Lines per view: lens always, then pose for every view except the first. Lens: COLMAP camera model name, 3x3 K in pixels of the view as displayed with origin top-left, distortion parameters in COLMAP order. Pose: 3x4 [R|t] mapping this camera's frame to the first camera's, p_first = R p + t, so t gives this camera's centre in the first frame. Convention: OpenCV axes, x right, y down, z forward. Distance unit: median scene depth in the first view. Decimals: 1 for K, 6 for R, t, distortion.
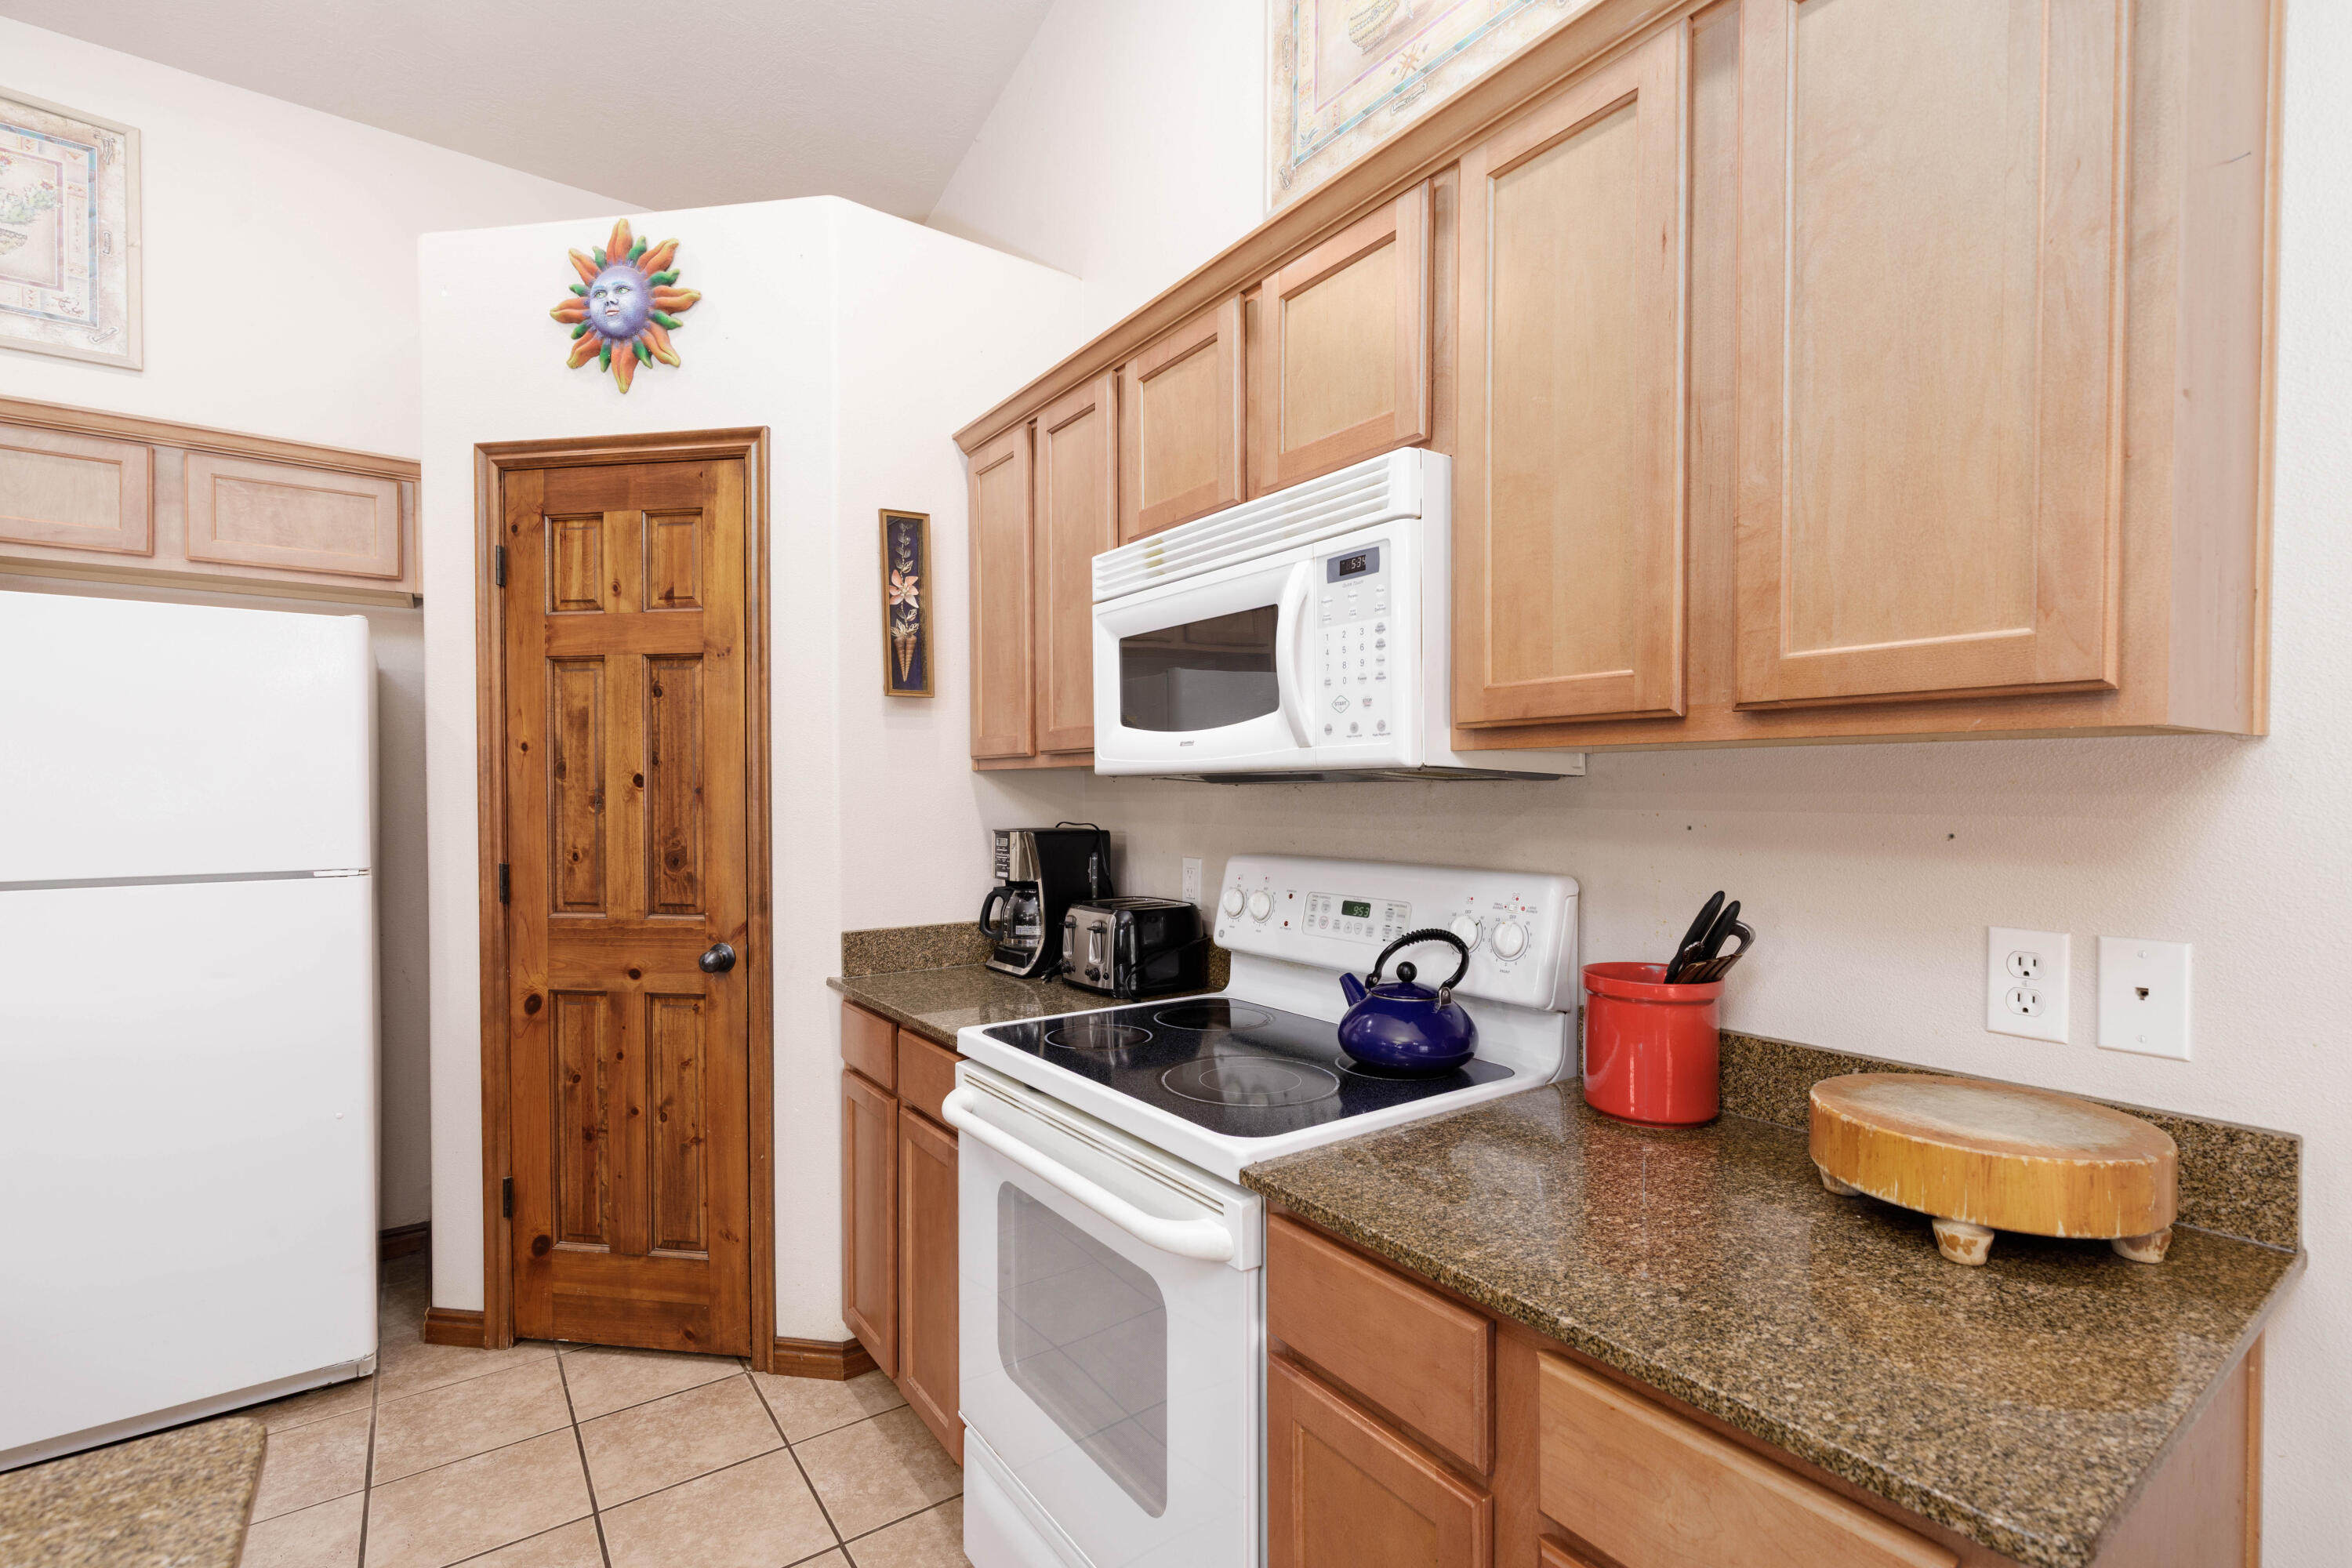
lens RADIAL K [[1055.2, 0, 1202.0], [0, 1055.2, 806.2], [0, 0, 1]] dist [0.005470, -0.000951]
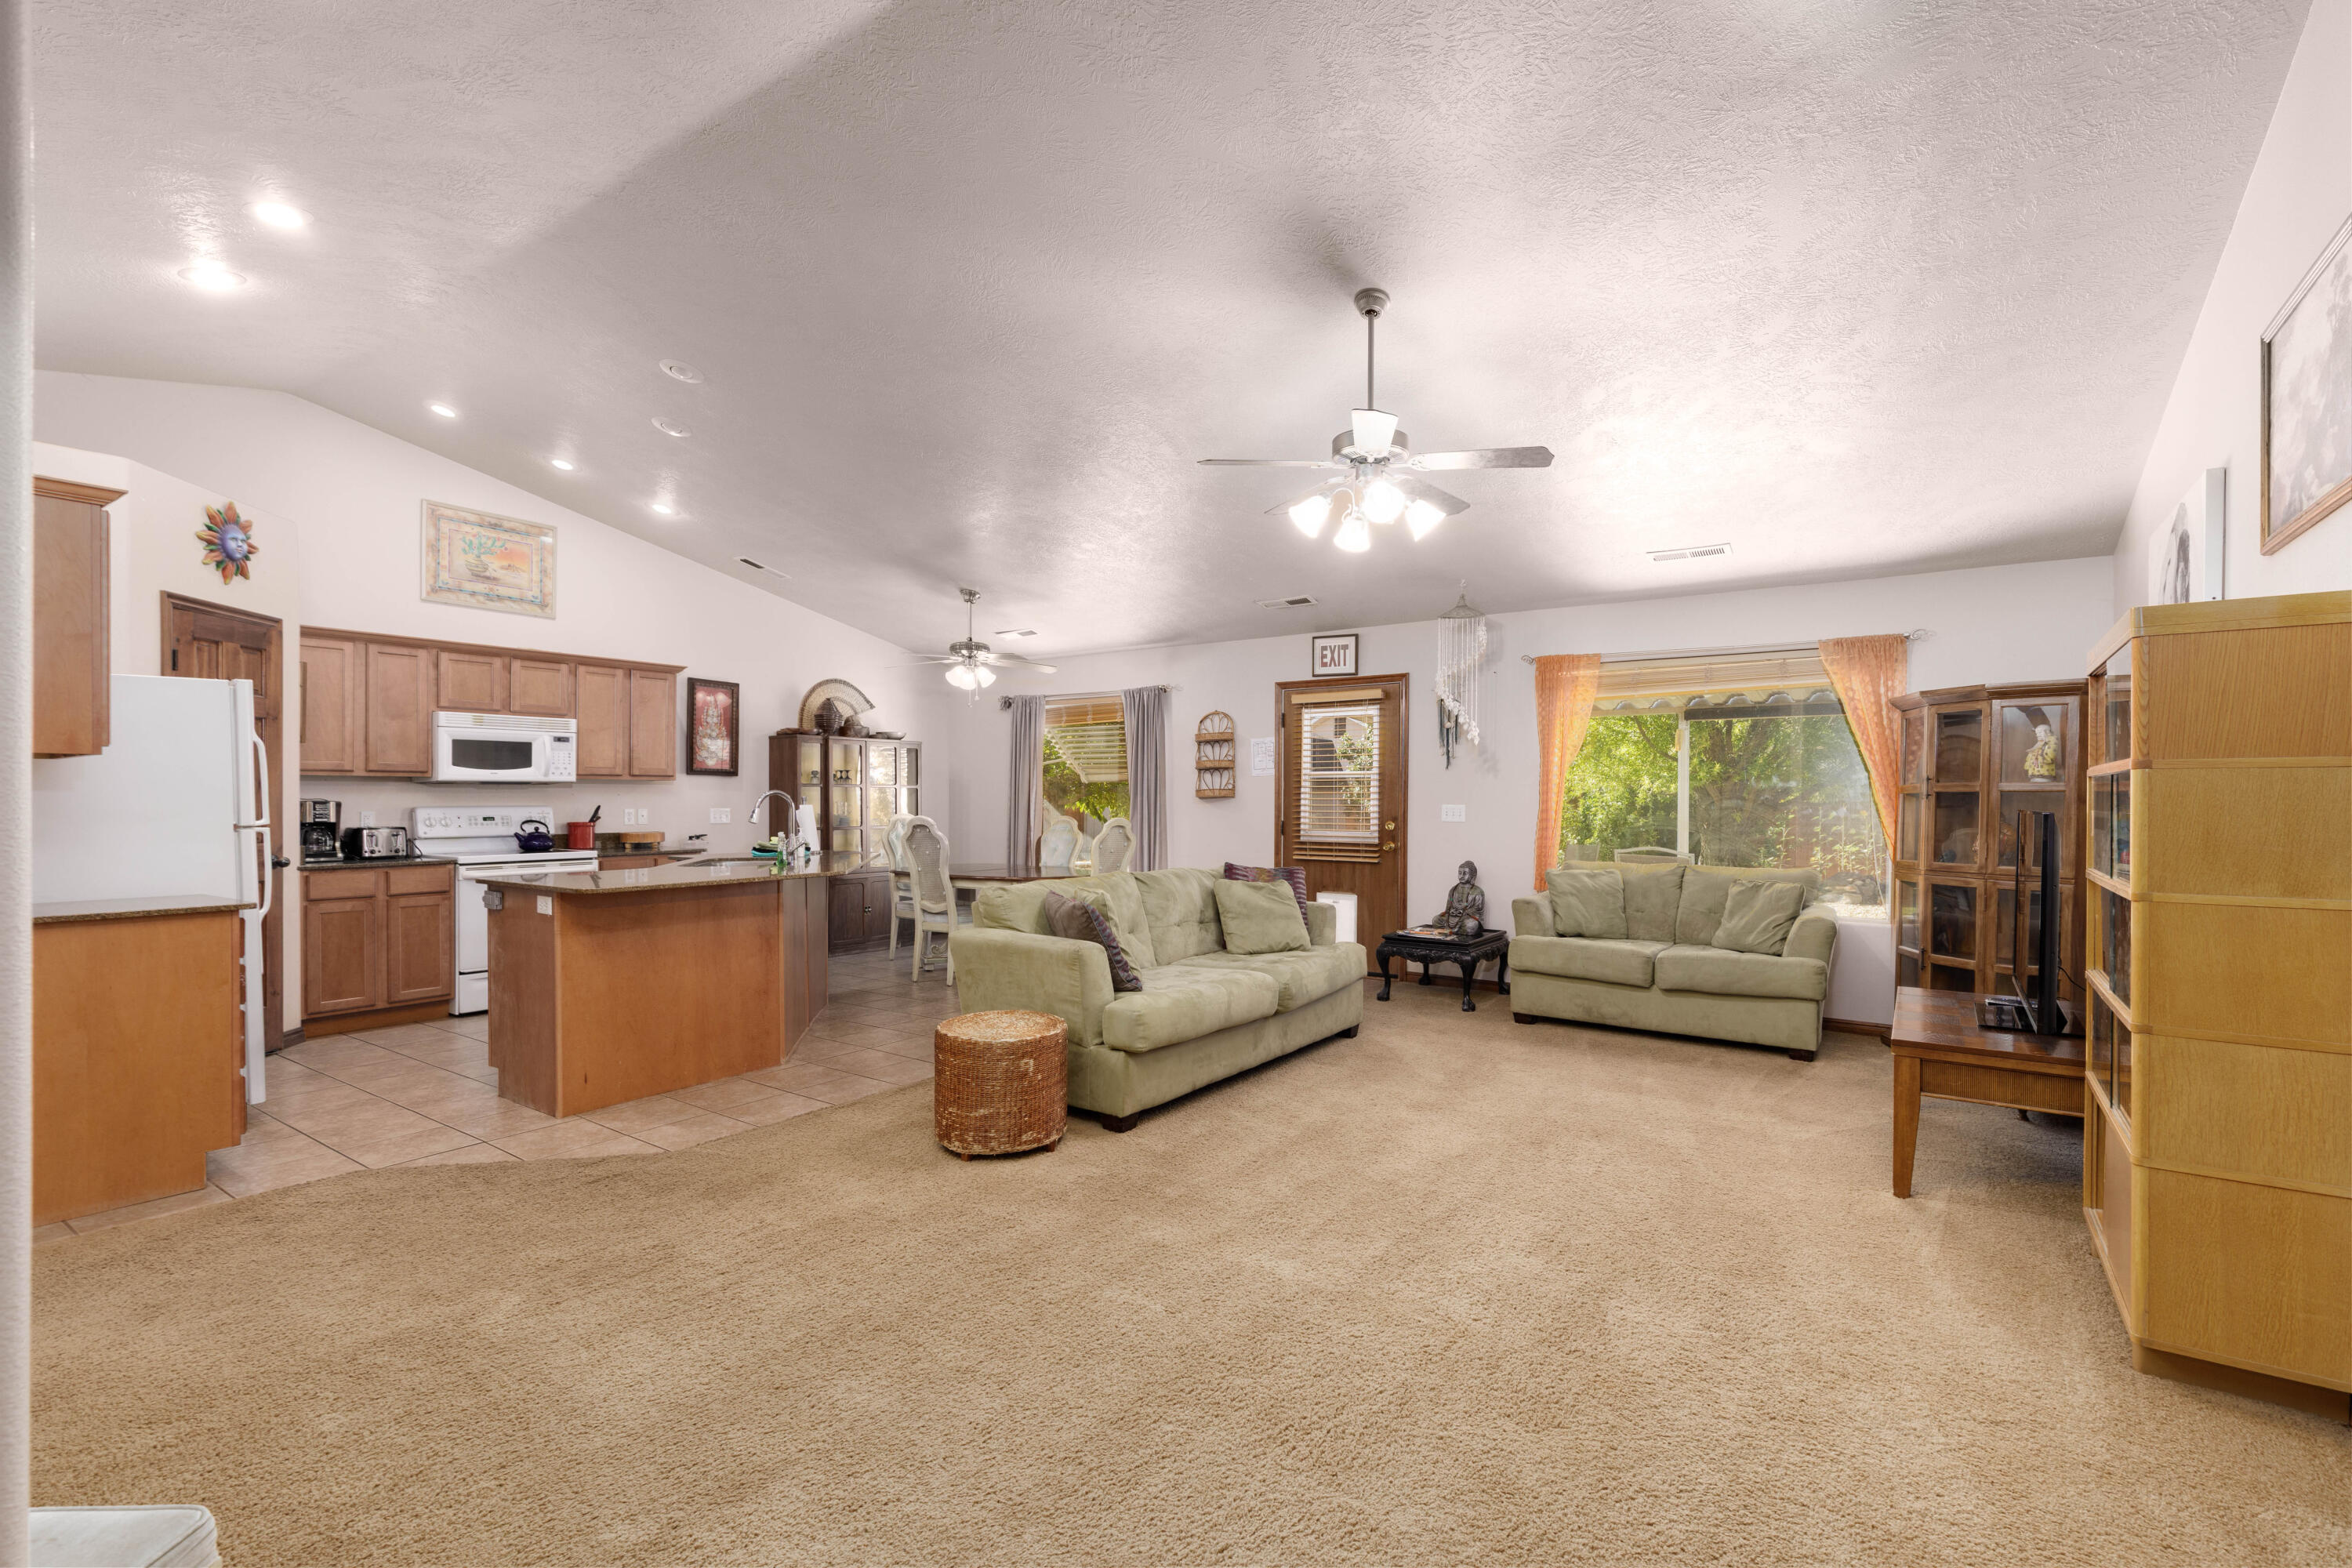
lens RADIAL K [[1044.0, 0, 1177.9], [0, 1044.0, 805.0], [0, 0, 1]] dist [0.009447, -0.005292]
pose [[-0.315835, -0.008038, 0.948780, -3.006565], [0.010705, 0.999870, 0.012034, 0.023415], [-0.948754, 0.013957, -0.315708, -0.083157]]
